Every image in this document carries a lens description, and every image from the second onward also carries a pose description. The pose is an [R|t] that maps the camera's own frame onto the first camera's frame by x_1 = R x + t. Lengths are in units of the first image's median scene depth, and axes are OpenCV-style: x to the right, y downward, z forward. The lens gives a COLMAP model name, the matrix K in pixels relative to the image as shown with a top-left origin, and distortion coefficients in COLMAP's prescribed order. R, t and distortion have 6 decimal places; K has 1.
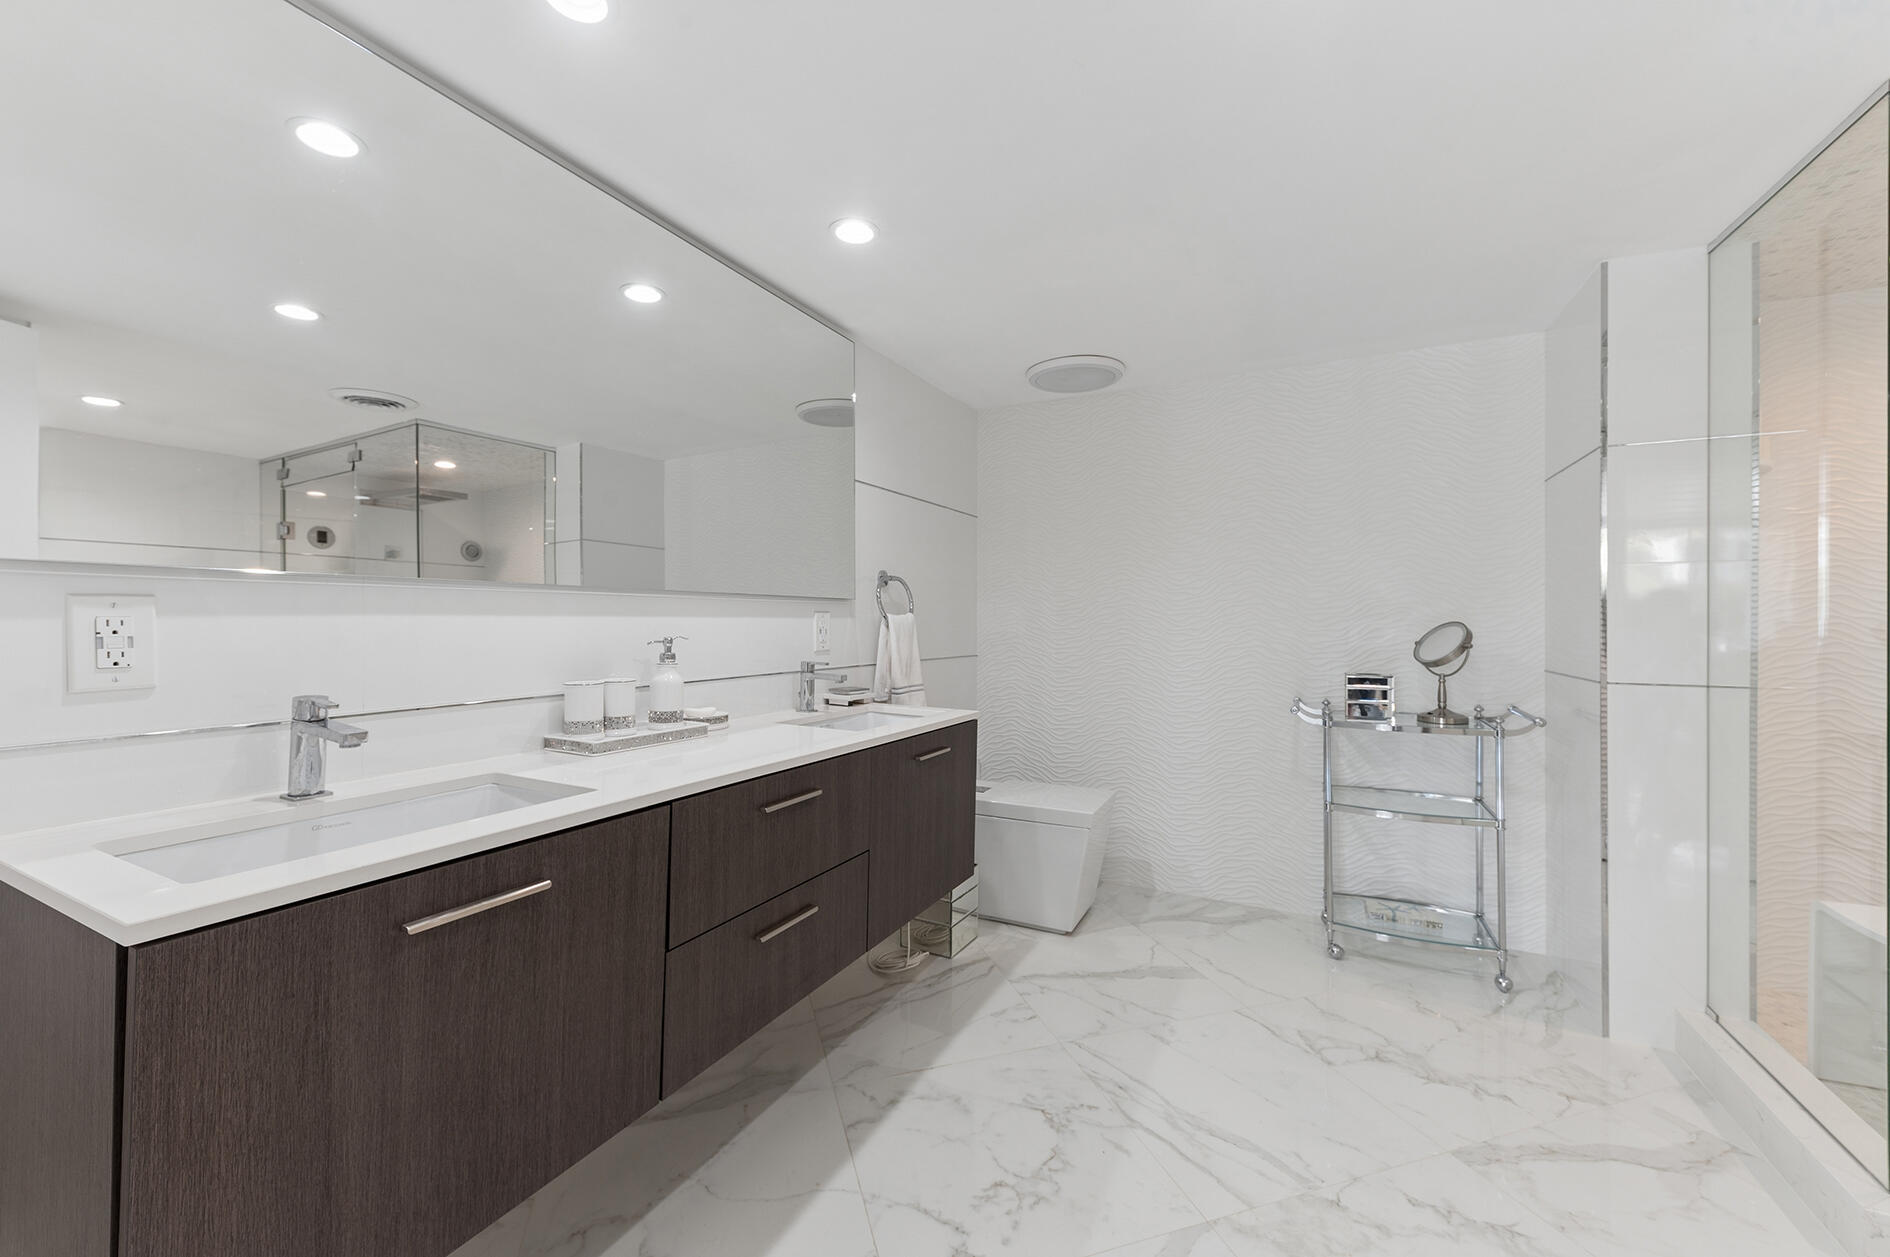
lens RADIAL K [[739.4, 0, 944.8], [0, 739.4, 620.9], [0, 0, 1]] dist [0.002929, -0.000096]
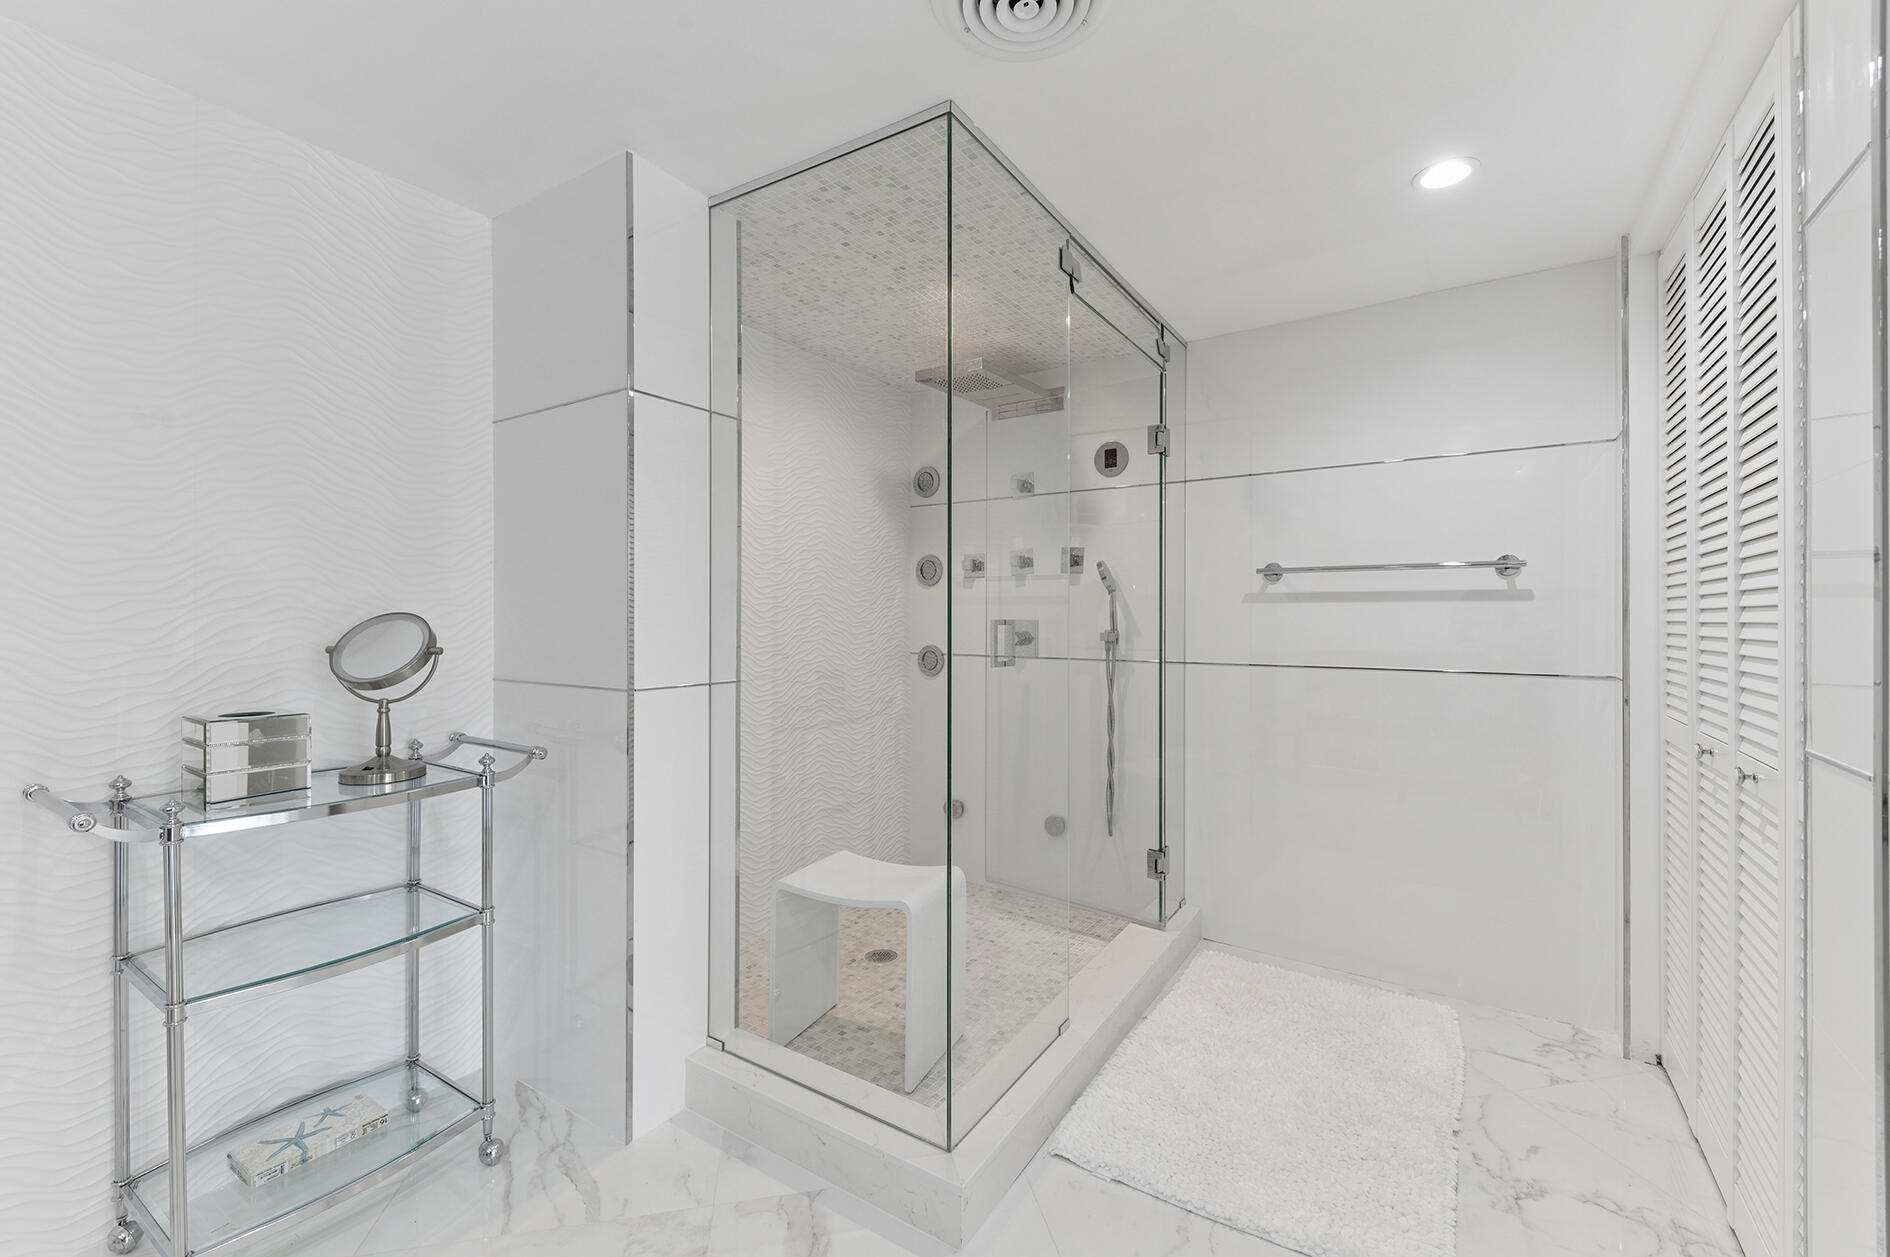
lens RADIAL K [[774.9, 0, 953.3], [0, 774.9, 612.2], [0, 0, 1]] dist [0.002740, -0.000454]
pose [[0.104846, 0.000739, 0.994488, 0.093175], [-0.001468, 0.999999, -0.000588, 0.000451], [-0.994487, -0.001398, 0.104847, 0.480927]]
